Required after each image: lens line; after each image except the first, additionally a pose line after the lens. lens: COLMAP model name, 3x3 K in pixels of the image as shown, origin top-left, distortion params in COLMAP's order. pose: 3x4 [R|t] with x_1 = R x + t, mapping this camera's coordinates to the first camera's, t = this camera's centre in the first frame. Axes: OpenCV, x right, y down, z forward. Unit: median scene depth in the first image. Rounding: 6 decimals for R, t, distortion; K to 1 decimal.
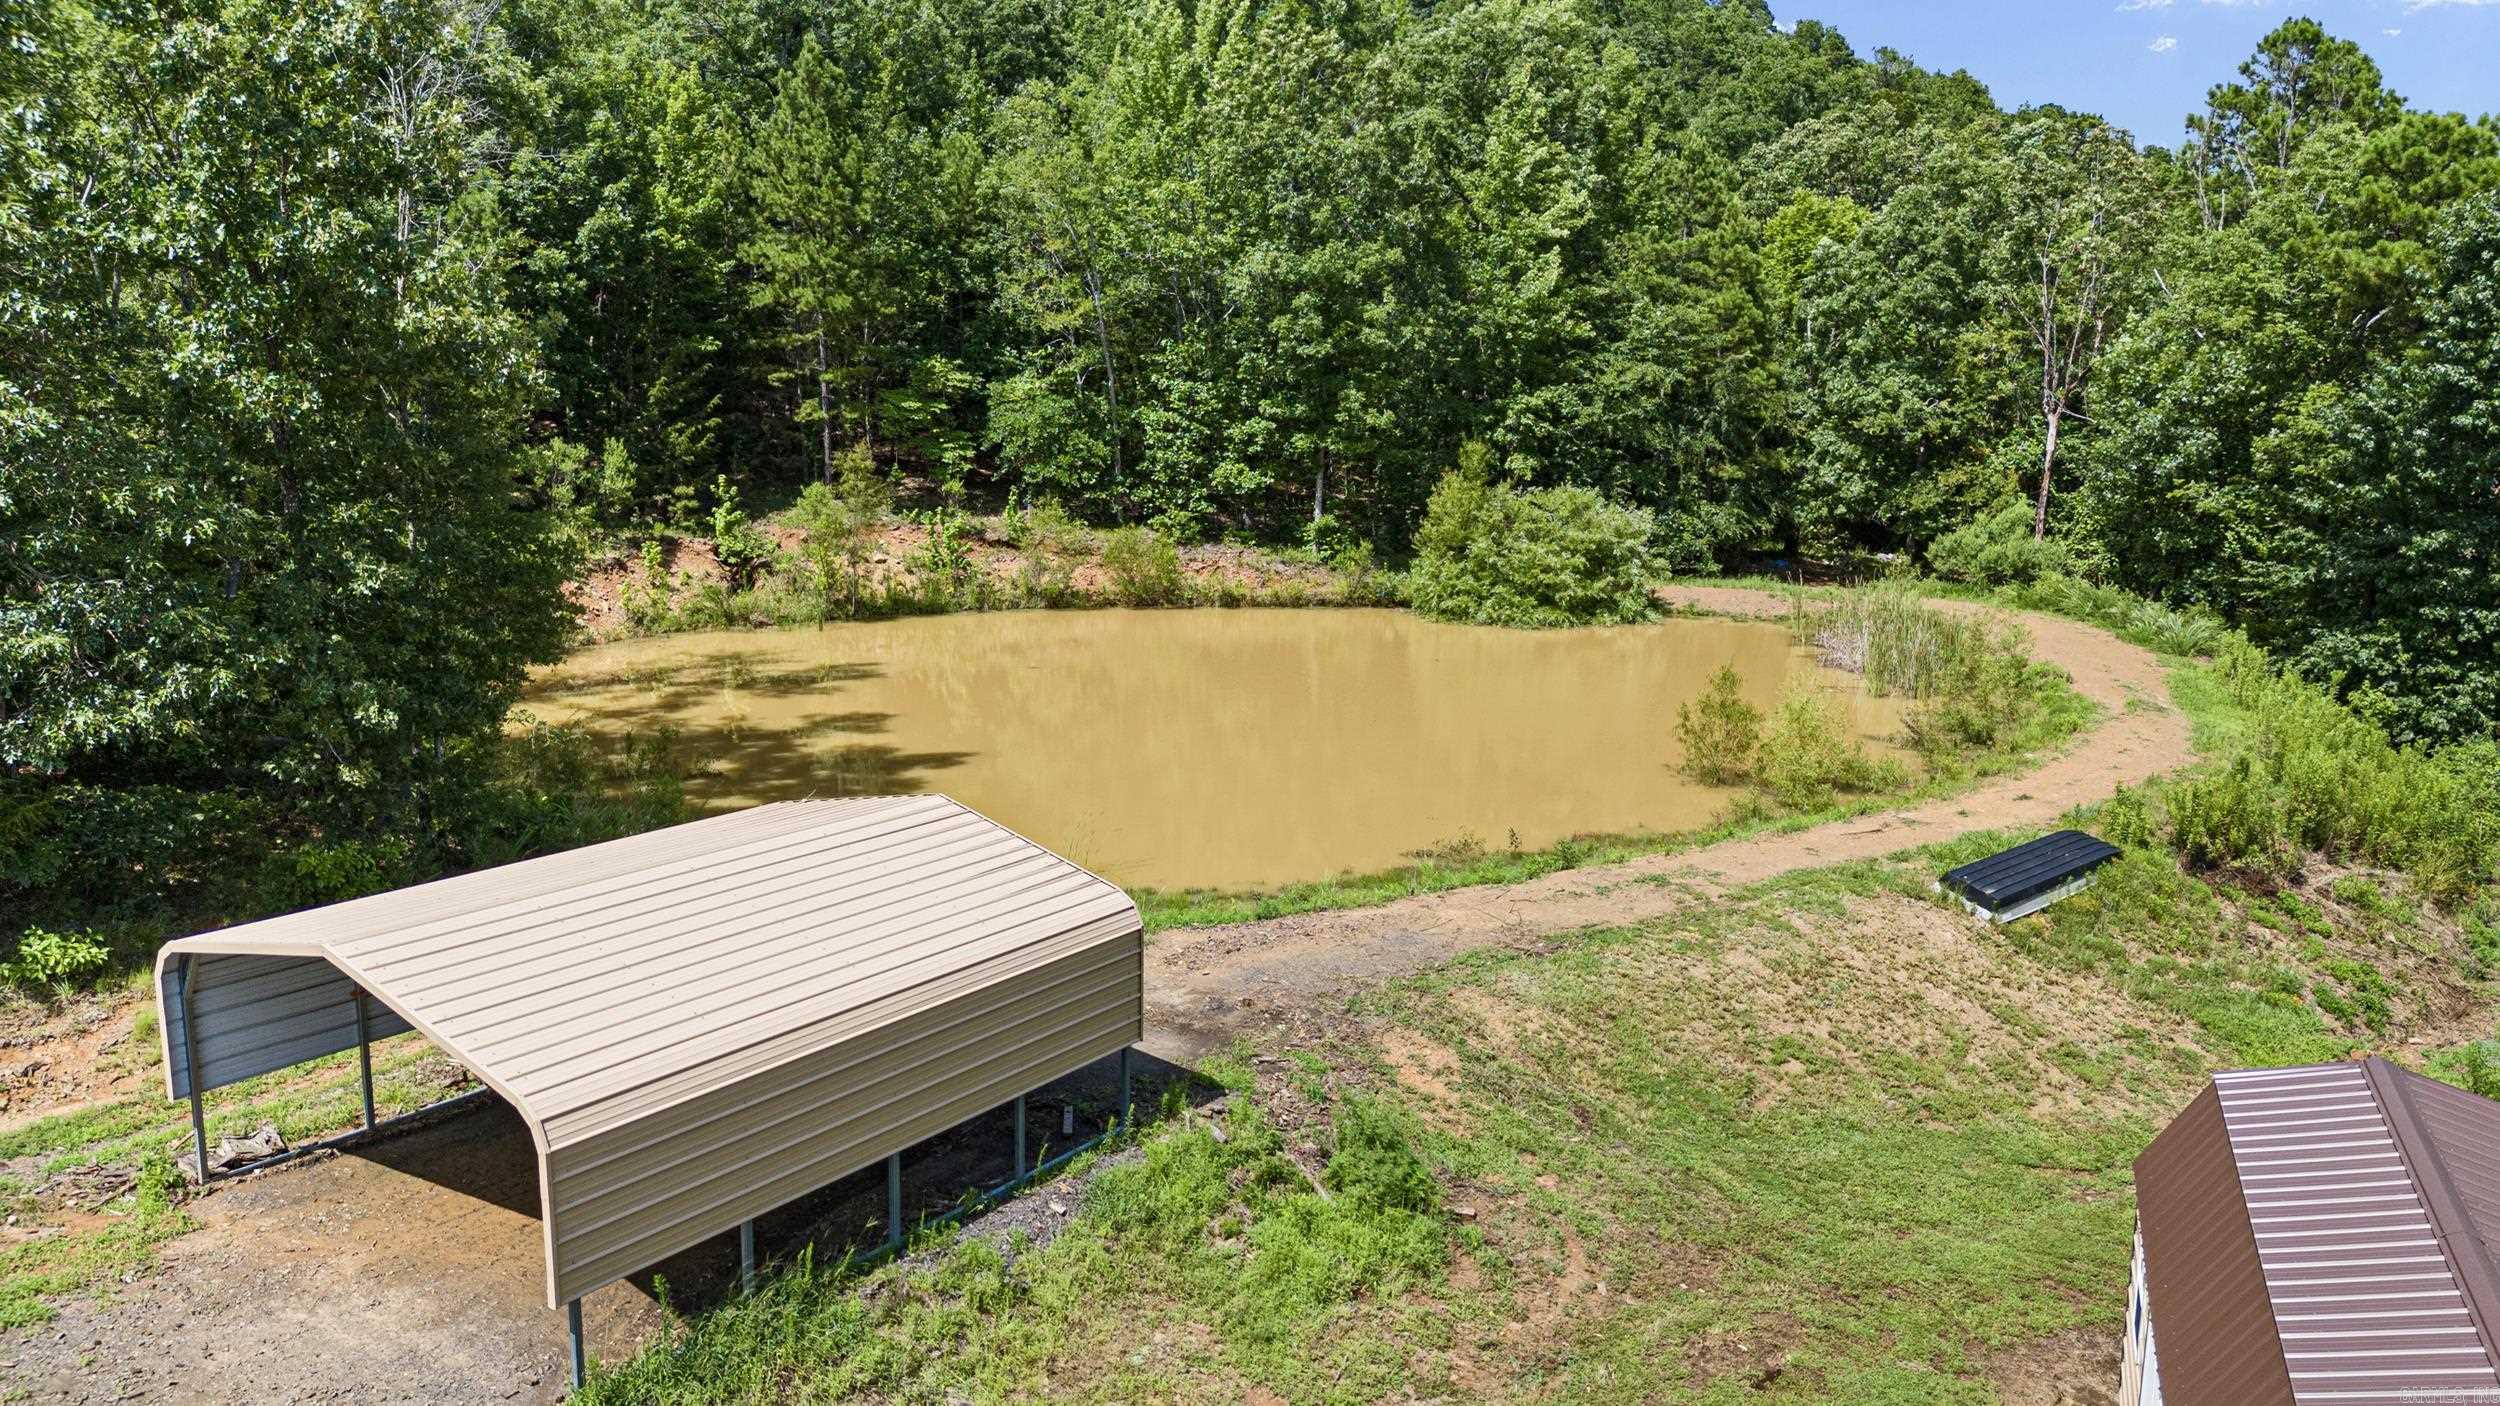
lens RADIAL K [[1848.8, 0, 1245.0], [0, 1848.8, 729.6], [0, 0, 1]] dist [0.043175, -0.041172]
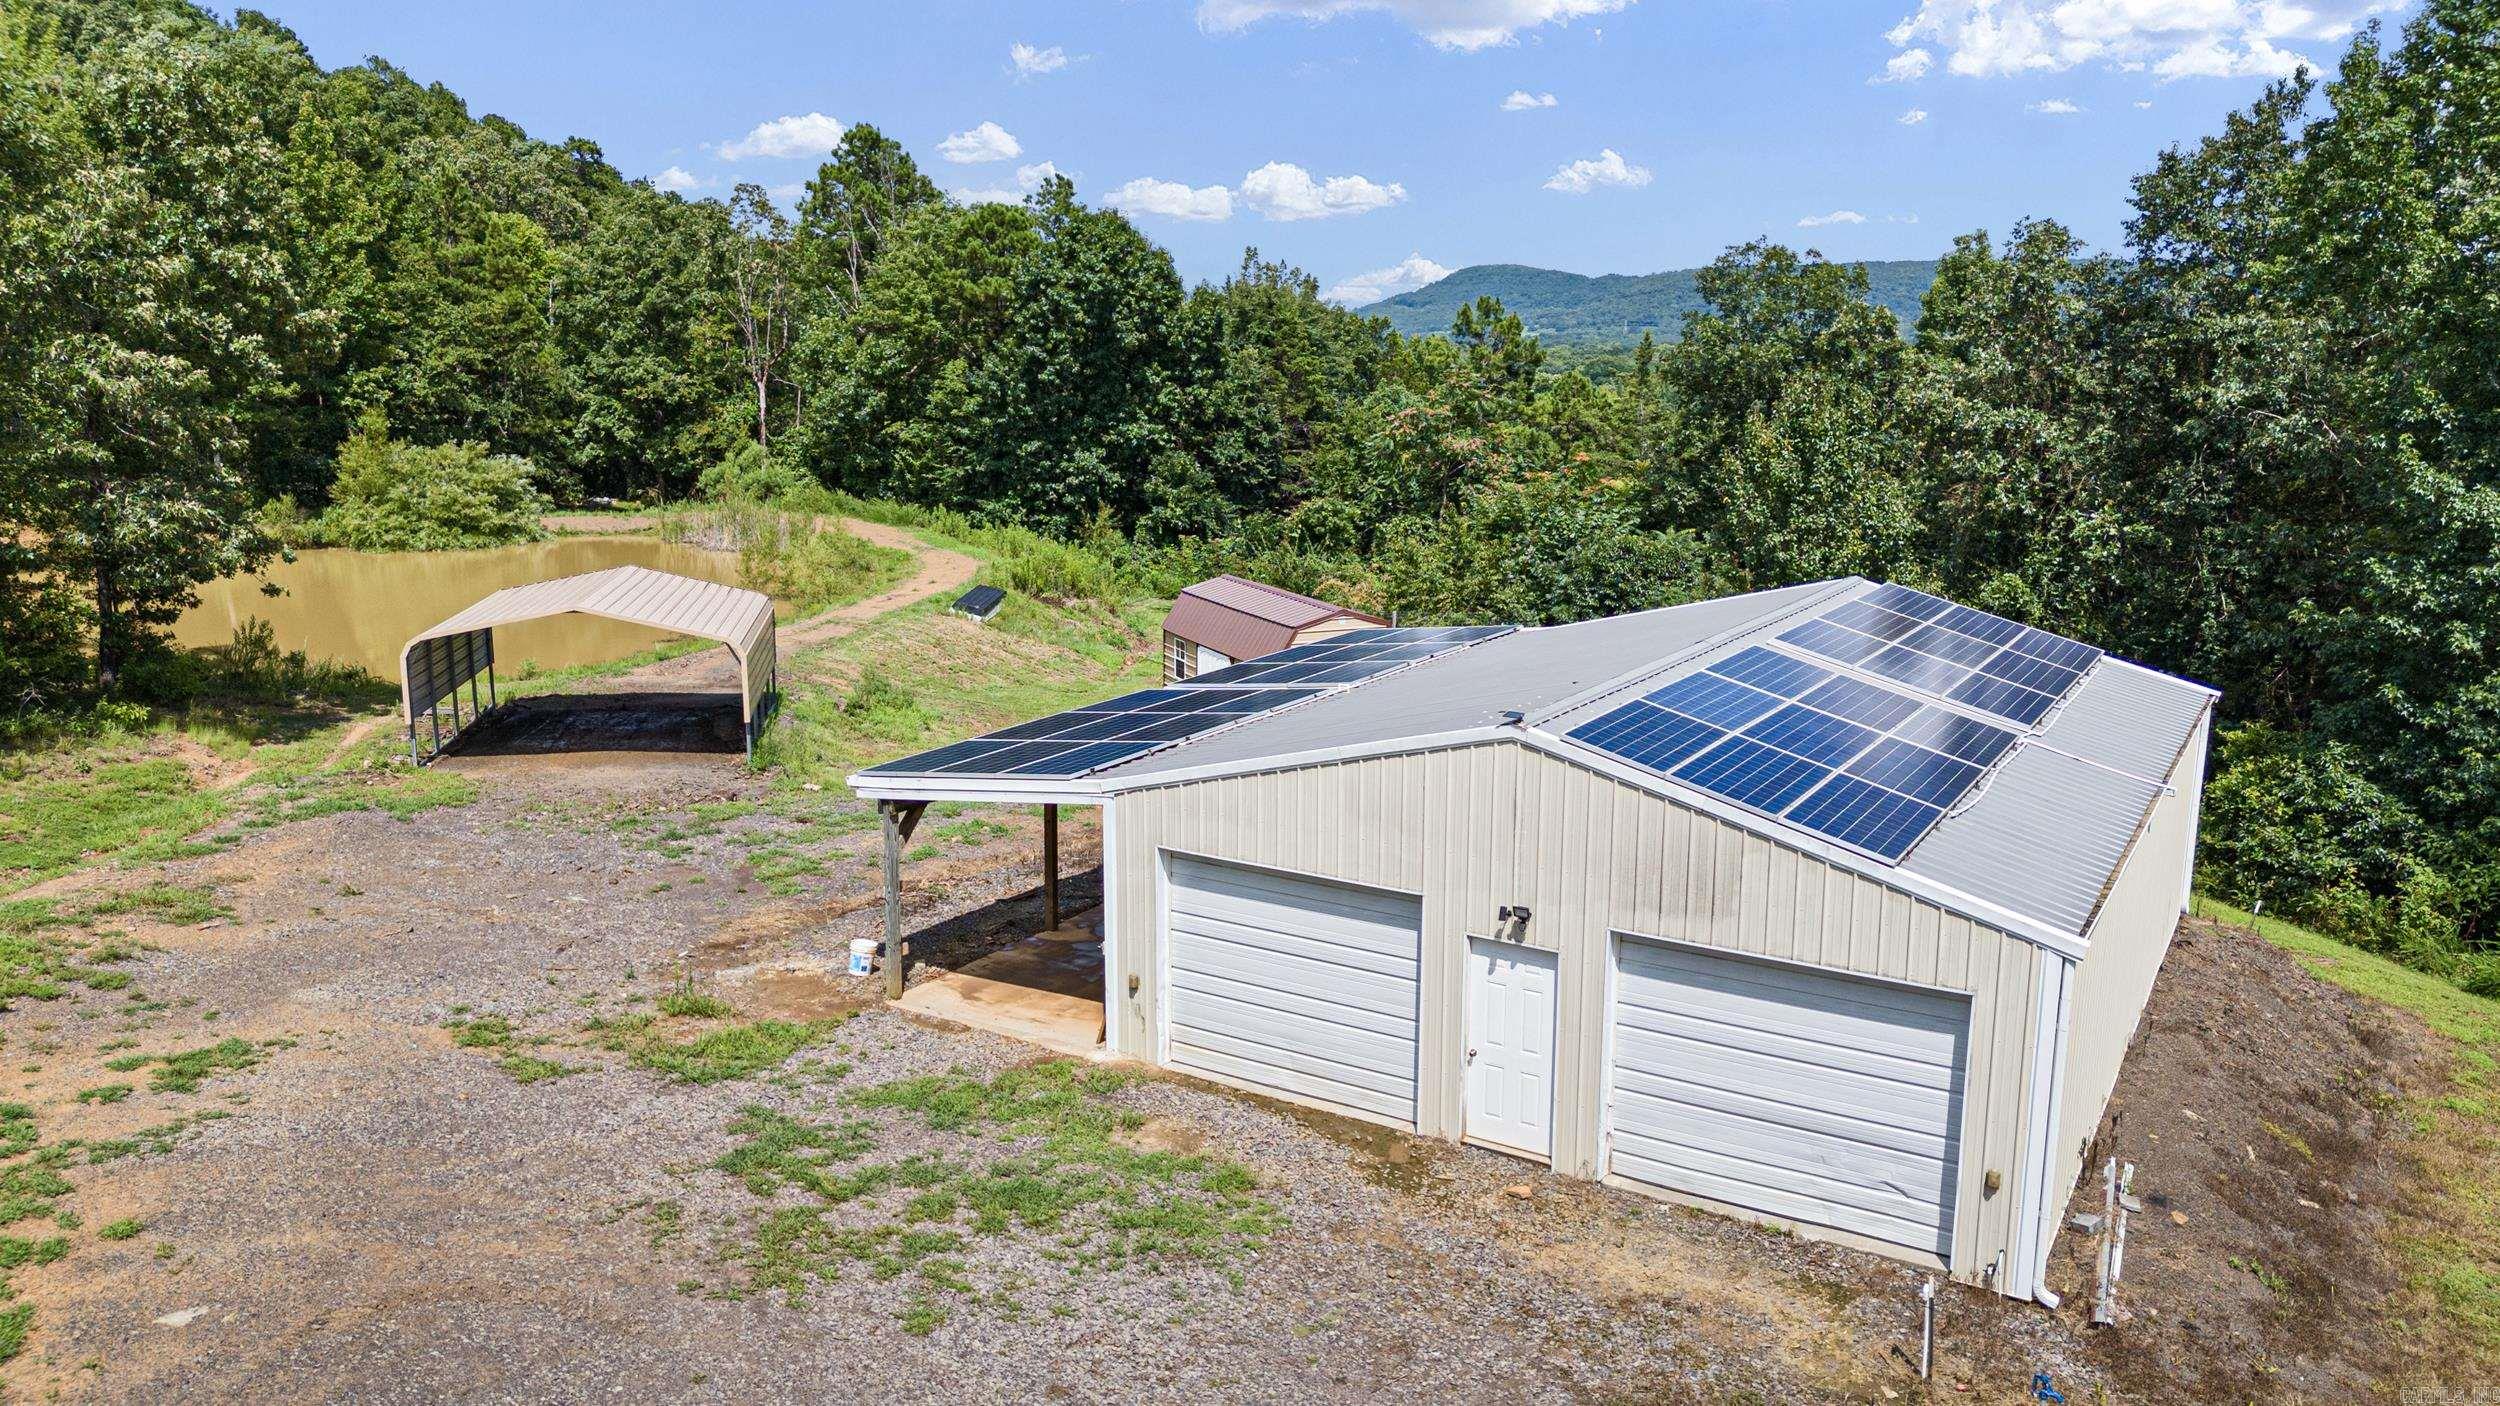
lens RADIAL K [[1848.8, 0, 1249.0], [0, 1848.8, 756.1], [0, 0, 1]] dist [0.043175, -0.041172]
pose [[0.688399, -0.159394, 0.707602, -0.384636], [0.145996, 0.986039, 0.080081, 0.058561], [-0.710487, 0.048179, 0.702059, -0.277763]]
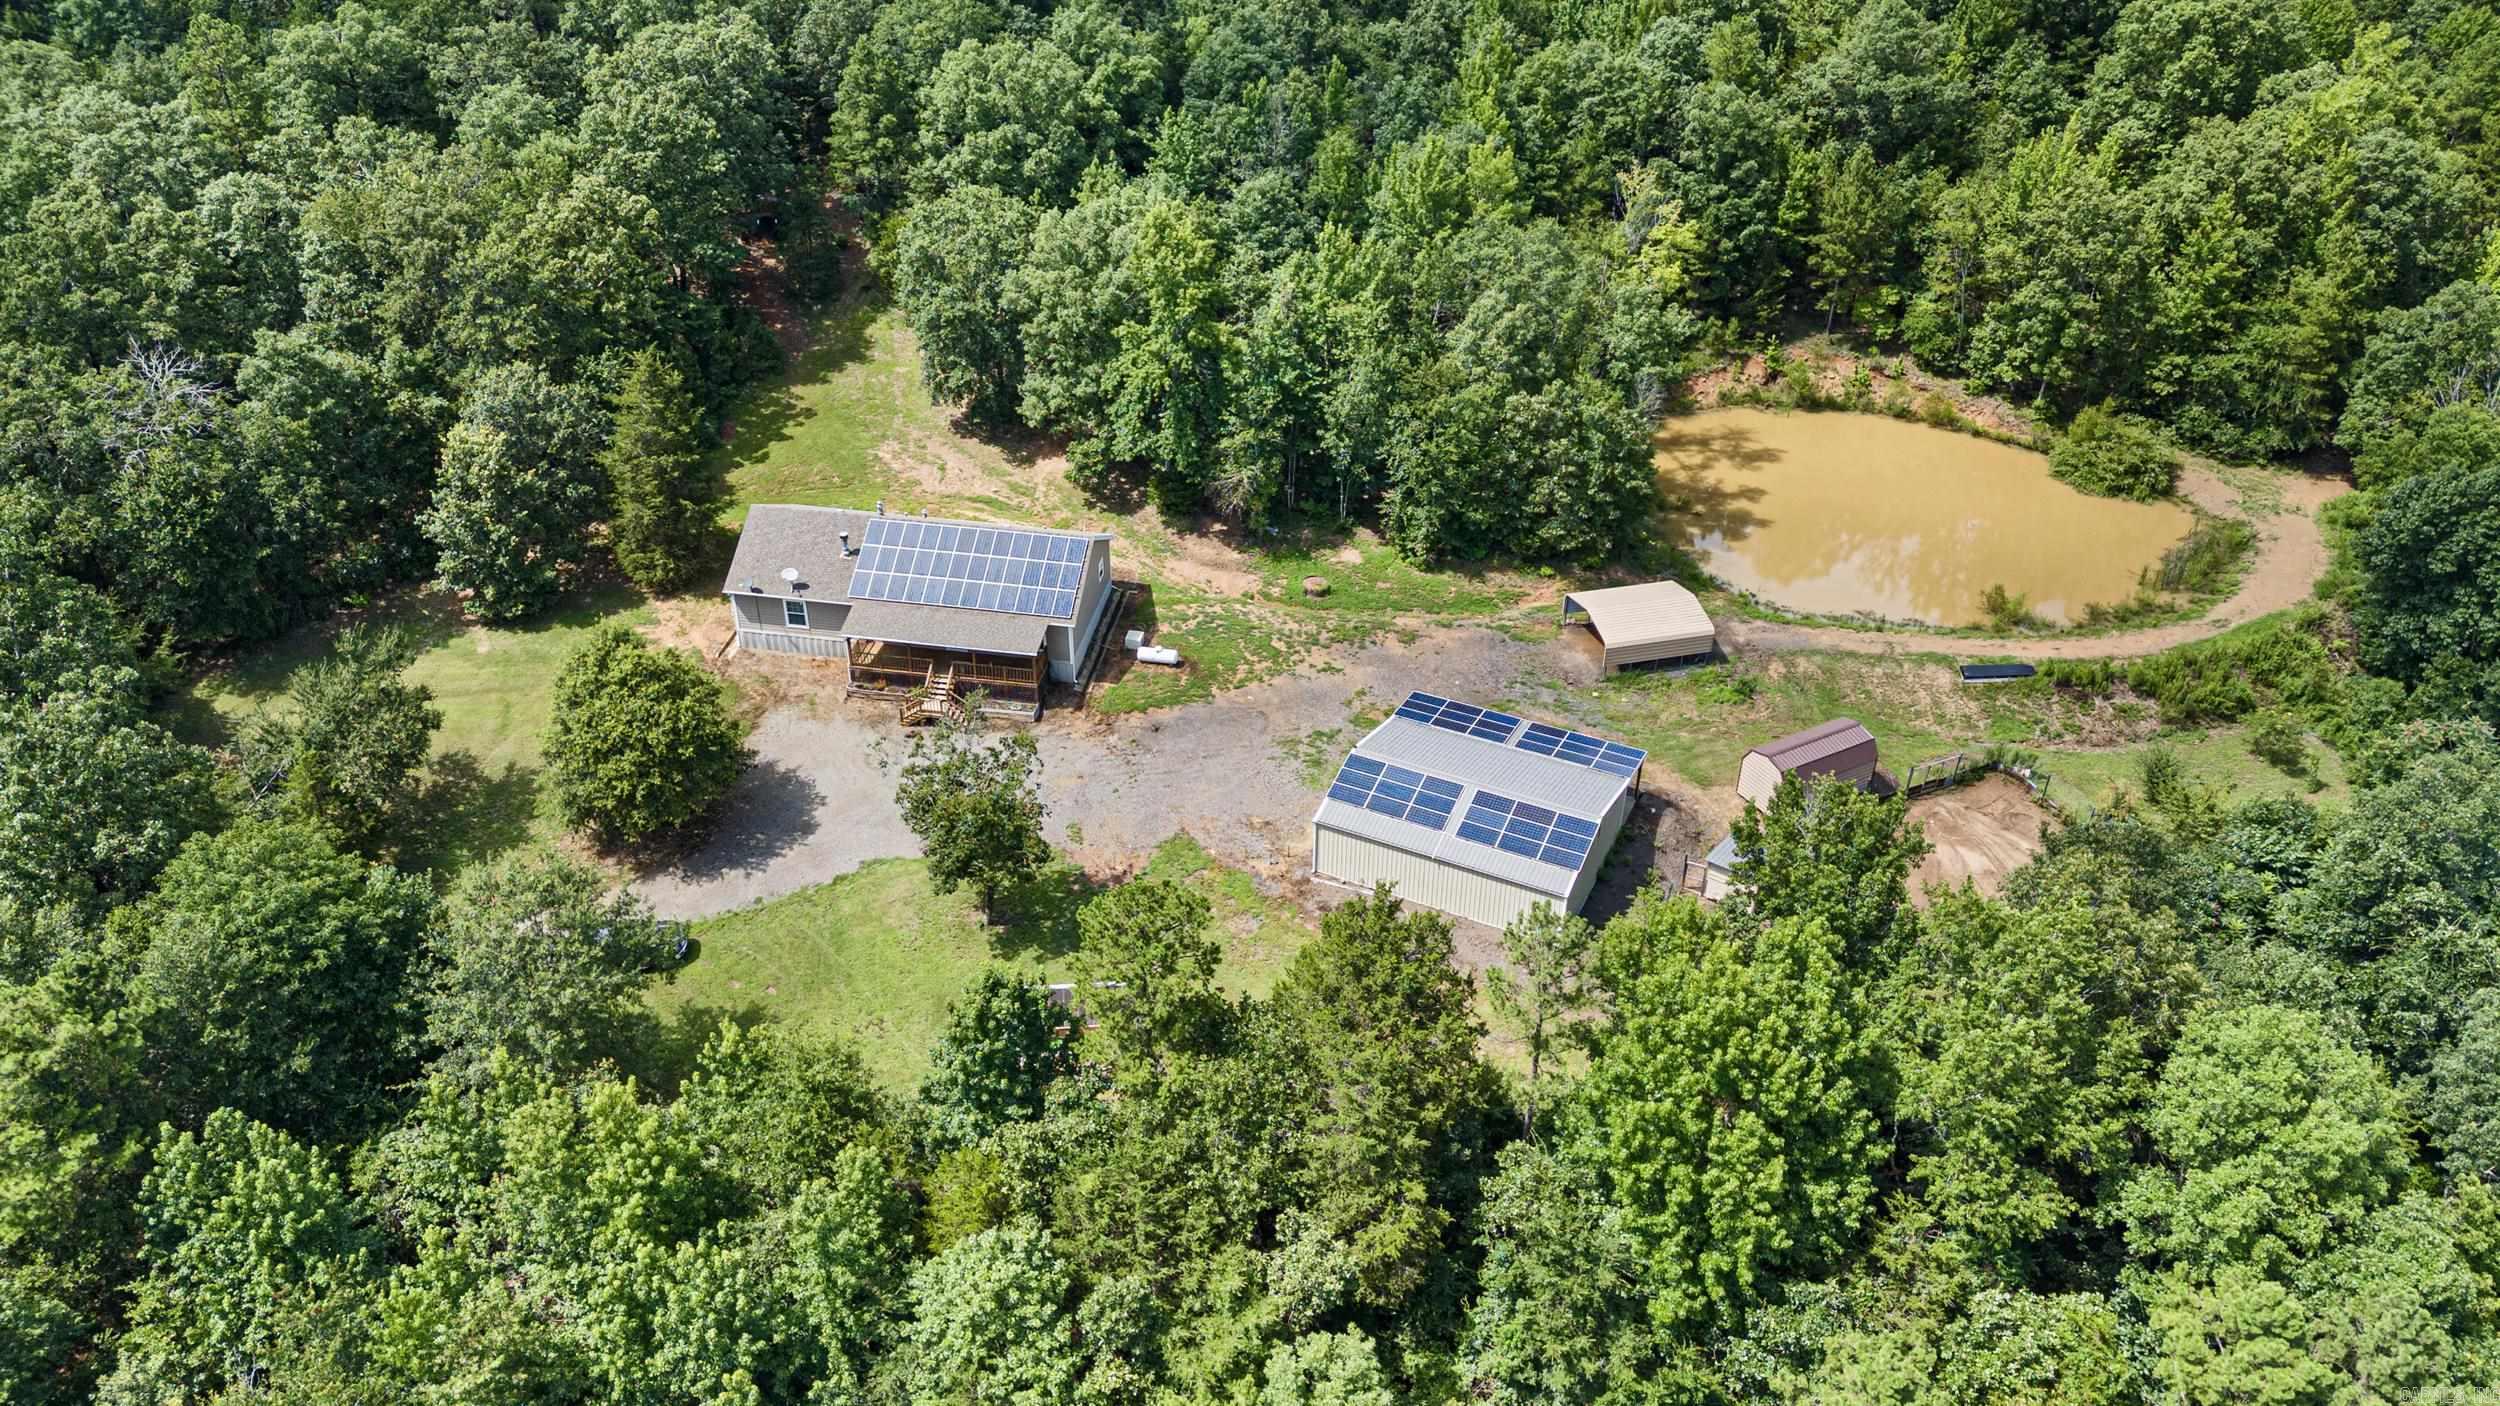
lens RADIAL K [[1848.8, 0, 1238.8], [0, 1848.8, 695.2], [0, 0, 1]] dist [0.043175, -0.041172]
pose [[0.783661, 0.341420, -0.518949, 0.573868], [-0.128670, 0.906511, 0.402096, -0.575666], [0.607716, -0.248334, 0.754328, -1.337854]]
